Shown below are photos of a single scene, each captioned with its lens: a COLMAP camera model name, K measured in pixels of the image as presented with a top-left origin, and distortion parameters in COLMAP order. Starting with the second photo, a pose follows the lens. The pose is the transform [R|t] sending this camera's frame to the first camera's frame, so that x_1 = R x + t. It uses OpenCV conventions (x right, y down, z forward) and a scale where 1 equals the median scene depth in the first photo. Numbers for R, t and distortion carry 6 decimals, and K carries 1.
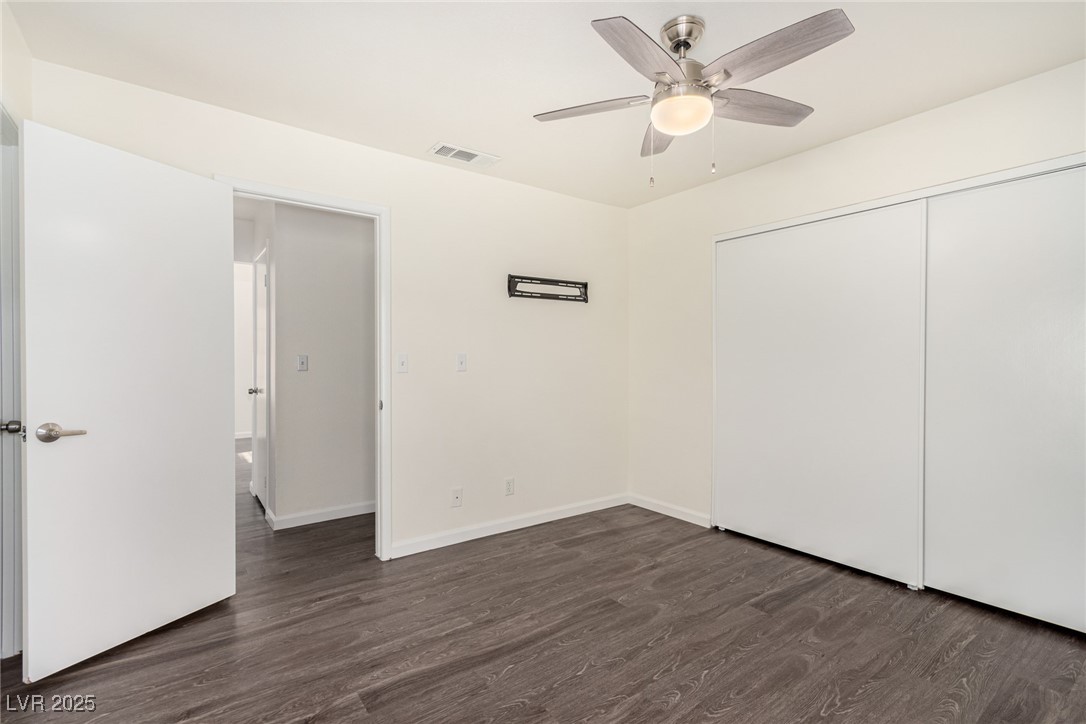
lens RADIAL K [[508.3, 0, 563.1], [0, 508.3, 366.0], [0, 0, 1]] dist [0.005582, 0.001444]
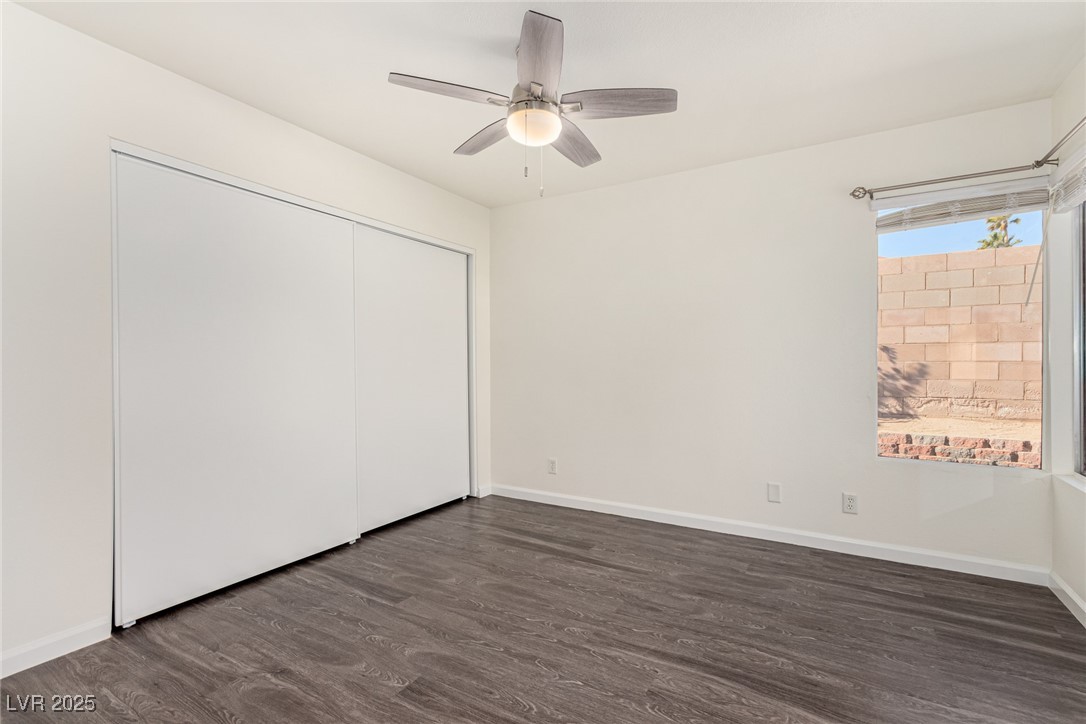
lens RADIAL K [[508.3, 0, 539.5], [0, 508.3, 355.1], [0, 0, 1]] dist [0.005582, 0.001444]
pose [[-0.361891, 0.010133, 0.932166, -0.592736], [0.011011, 0.999918, -0.006595, 0.008711], [-0.932156, 0.007877, -0.361972, 1.021037]]
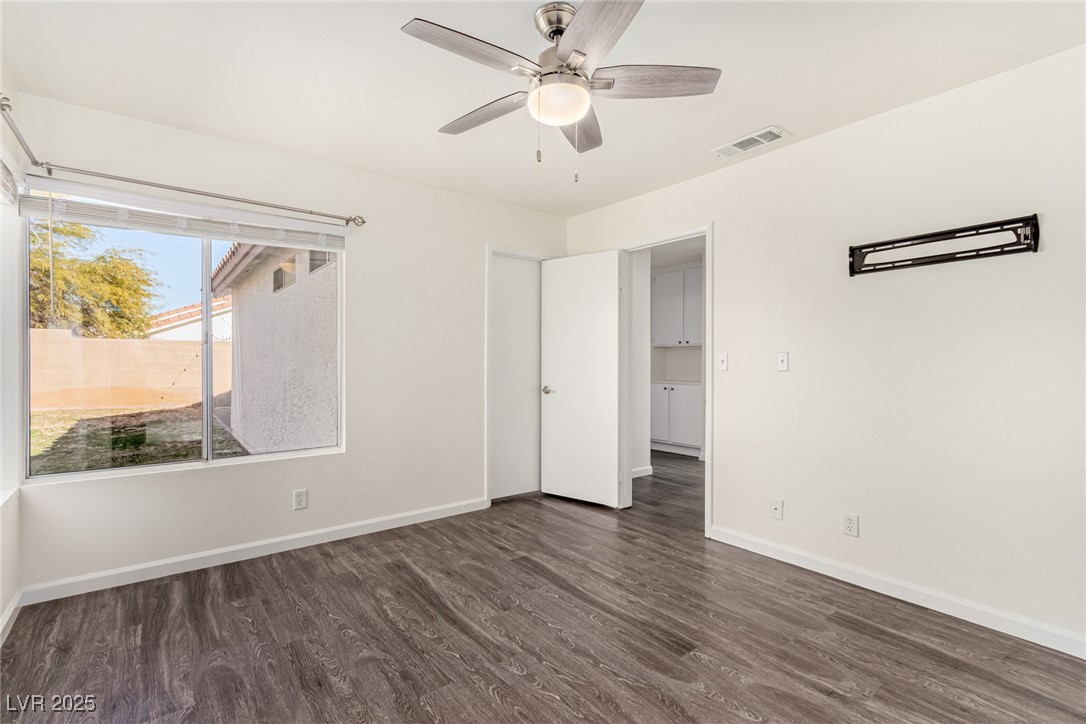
lens RADIAL K [[508.3, 0, 534.4], [0, 508.3, 363.7], [0, 0, 1]] dist [0.005582, 0.001444]
pose [[-0.006523, 0.008622, -0.999942, 0.878227], [-0.012332, 0.999886, 0.008702, -0.006493], [0.999903, 0.012388, -0.006416, 0.704236]]
